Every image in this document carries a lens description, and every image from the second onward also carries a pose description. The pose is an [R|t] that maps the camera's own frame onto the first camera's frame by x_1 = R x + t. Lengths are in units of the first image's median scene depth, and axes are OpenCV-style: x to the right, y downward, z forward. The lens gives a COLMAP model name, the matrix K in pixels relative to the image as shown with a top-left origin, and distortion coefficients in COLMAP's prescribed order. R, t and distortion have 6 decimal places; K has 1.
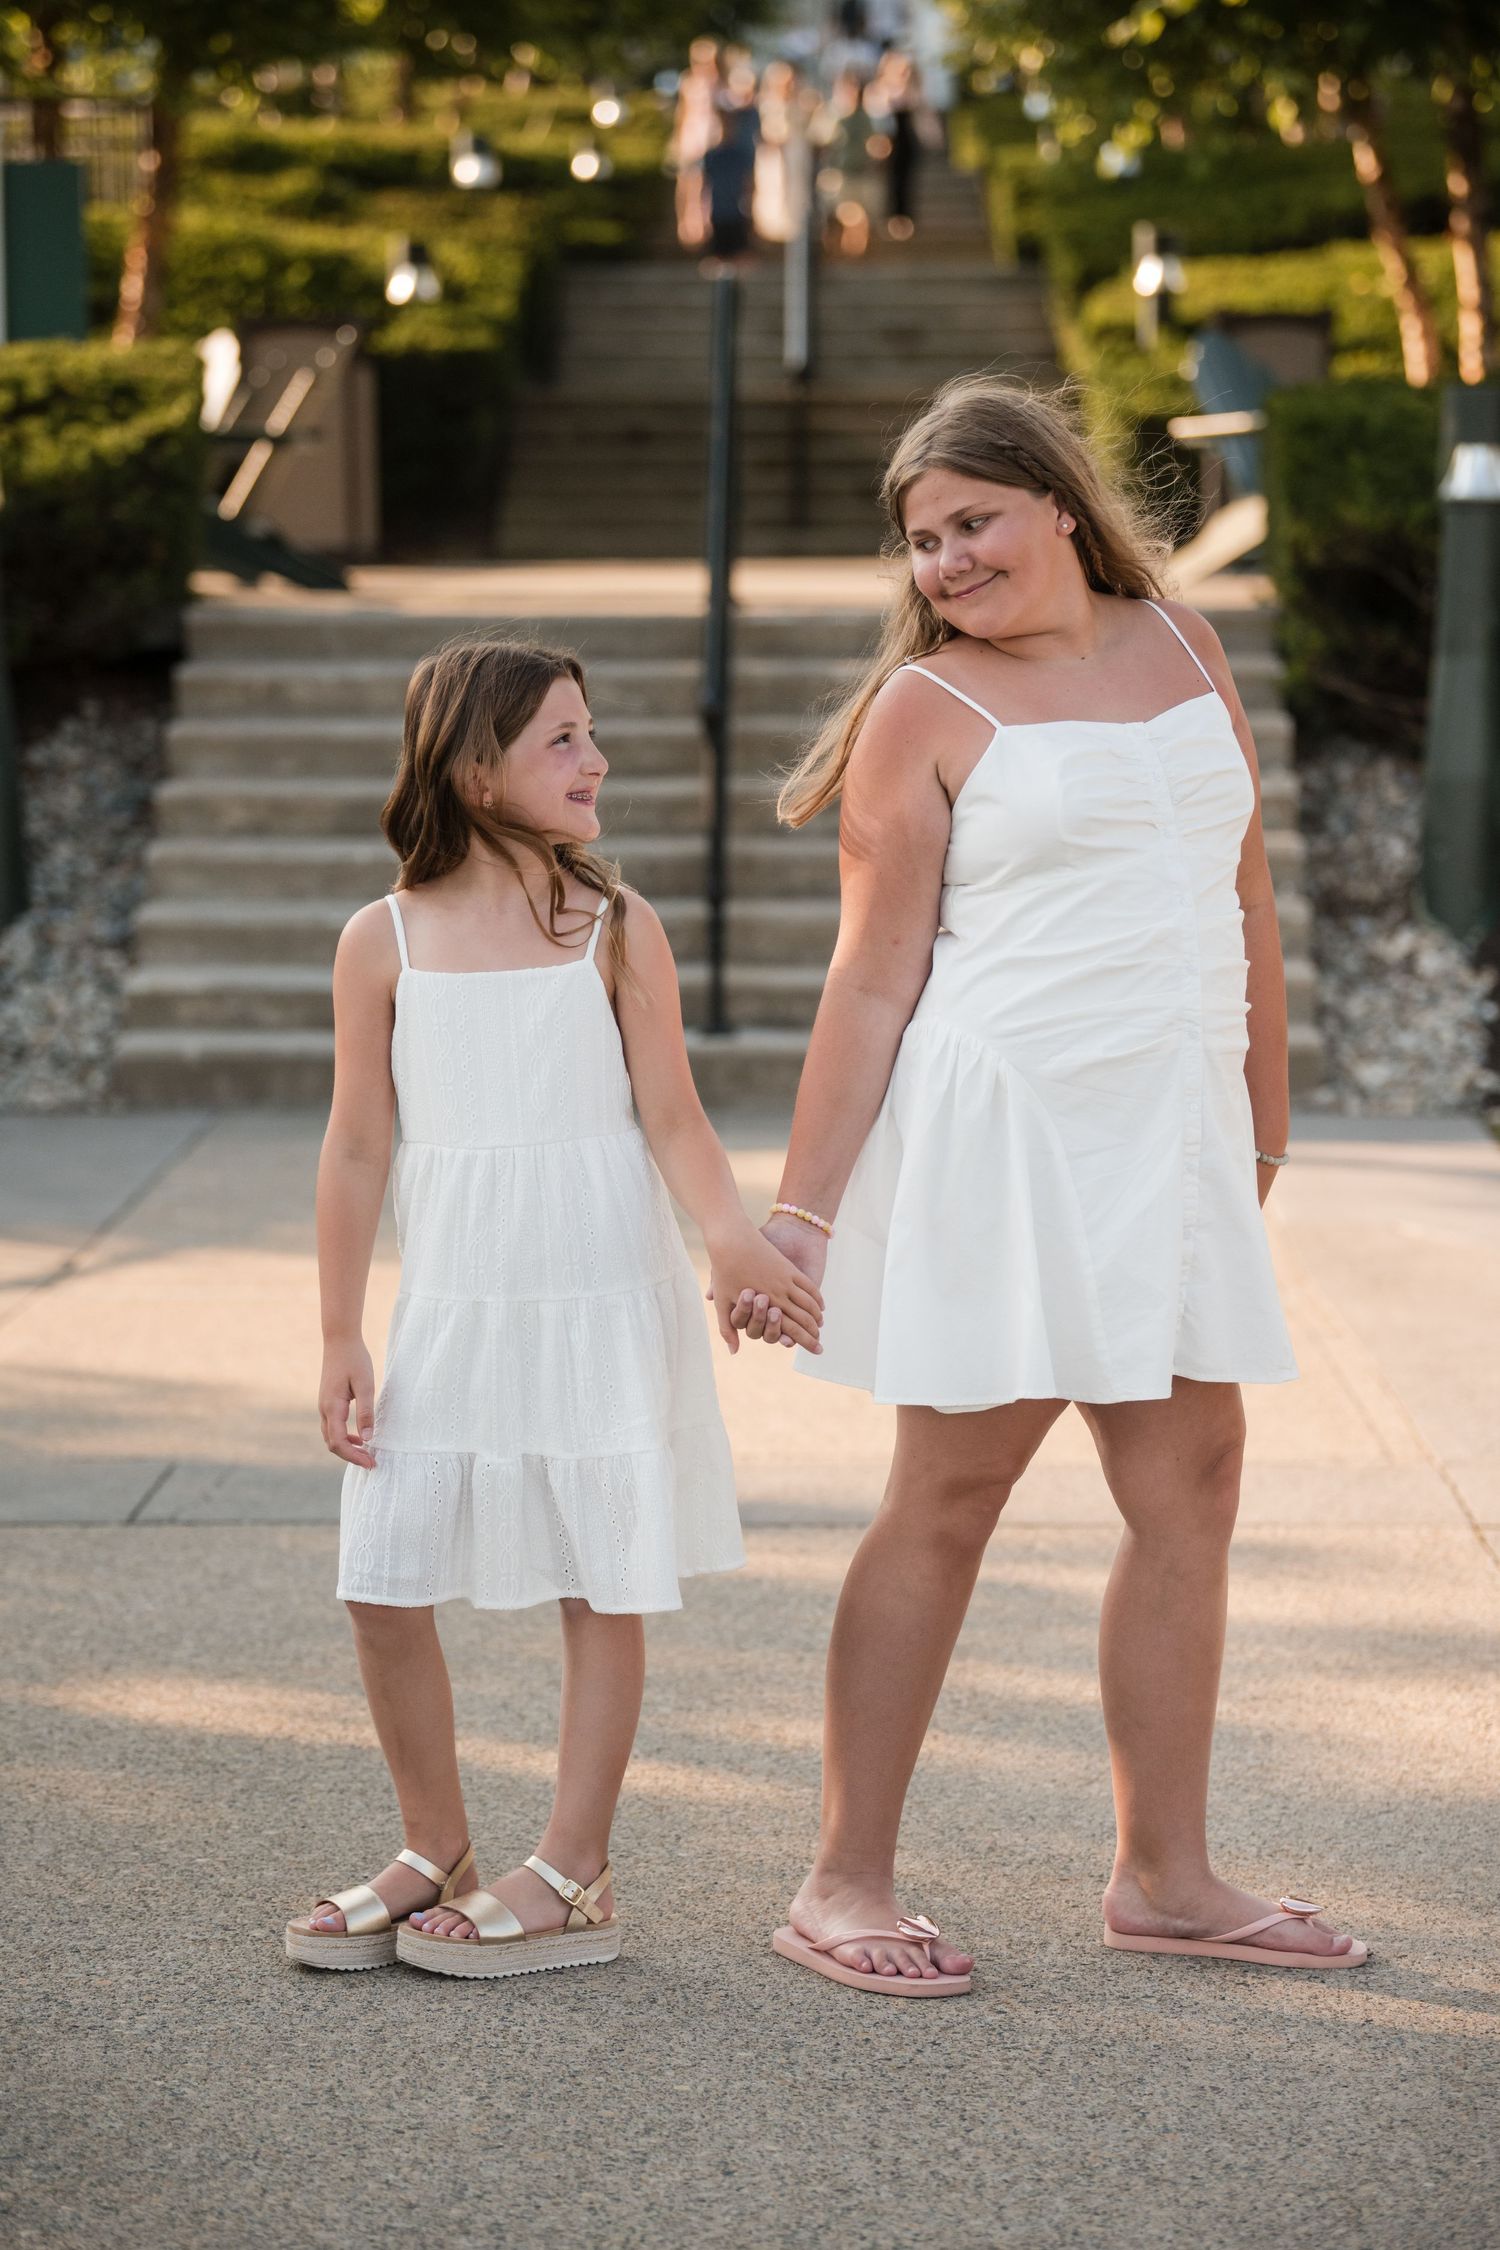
lens RADIAL K [[6158.3, 0, 750.0], [0, 6158.3, 1125.0], [0, 0, 1]] dist [0.293795, -0.154192]
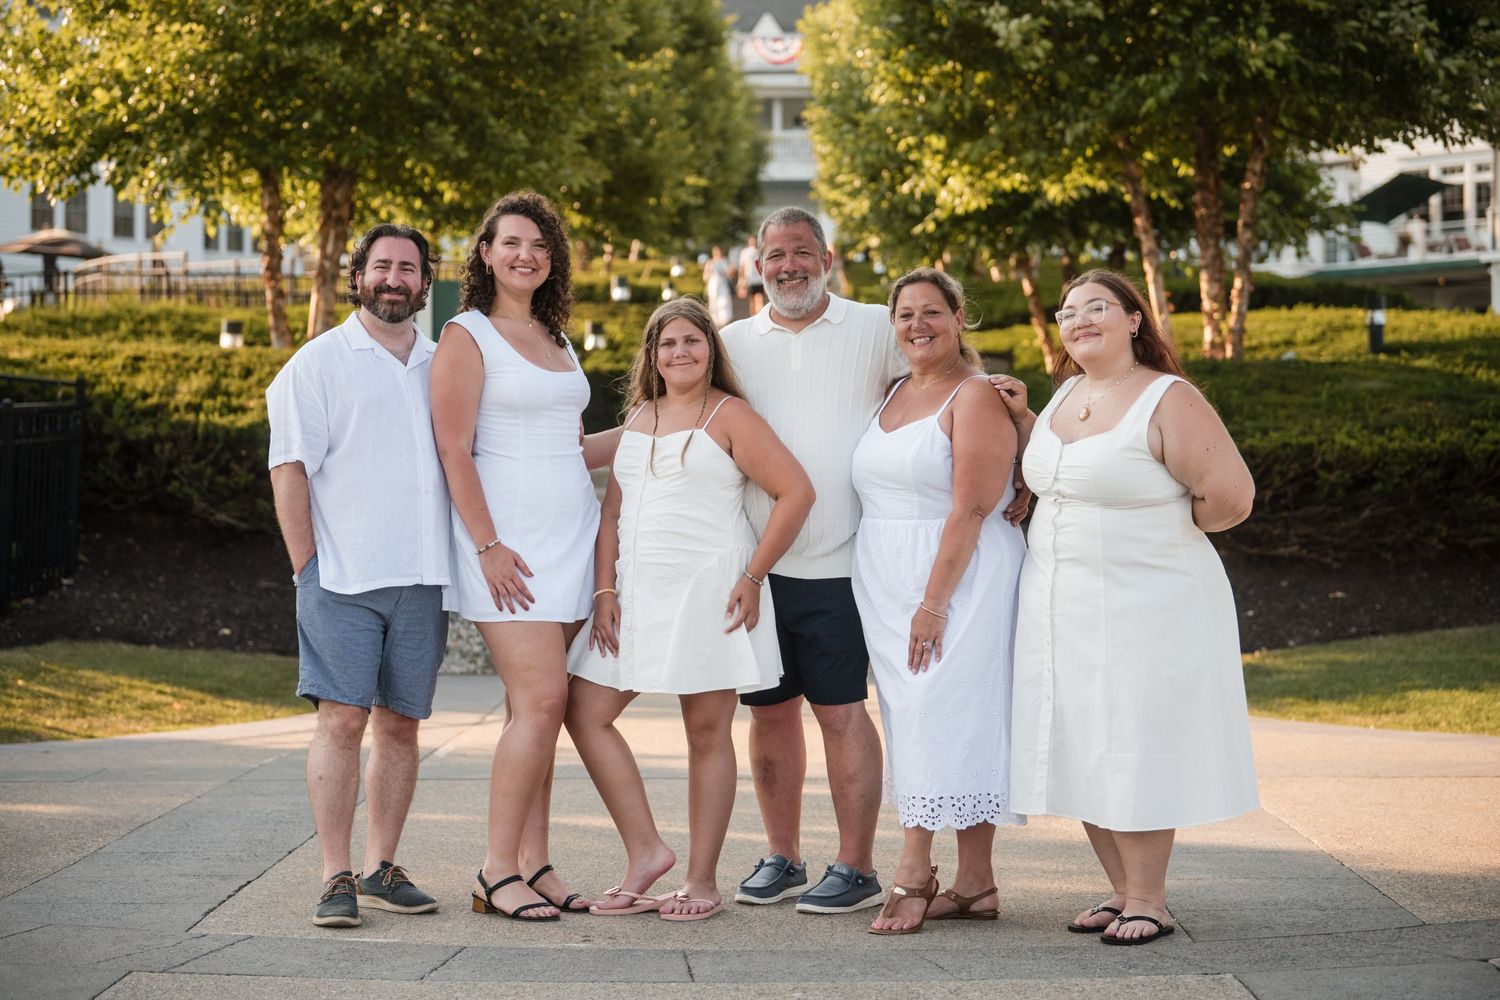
lens RADIAL K [[3016.5, 0, 750.3], [0, 3016.5, 470.3], [0, 0, 1]] dist [-0.012907, -0.061143]
pose [[0.999995, -0.000612, 0.003252, -0.006520], [0.000922, 0.995347, -0.096353, 0.027677], [-0.003178, 0.096356, 0.995342, -0.128984]]
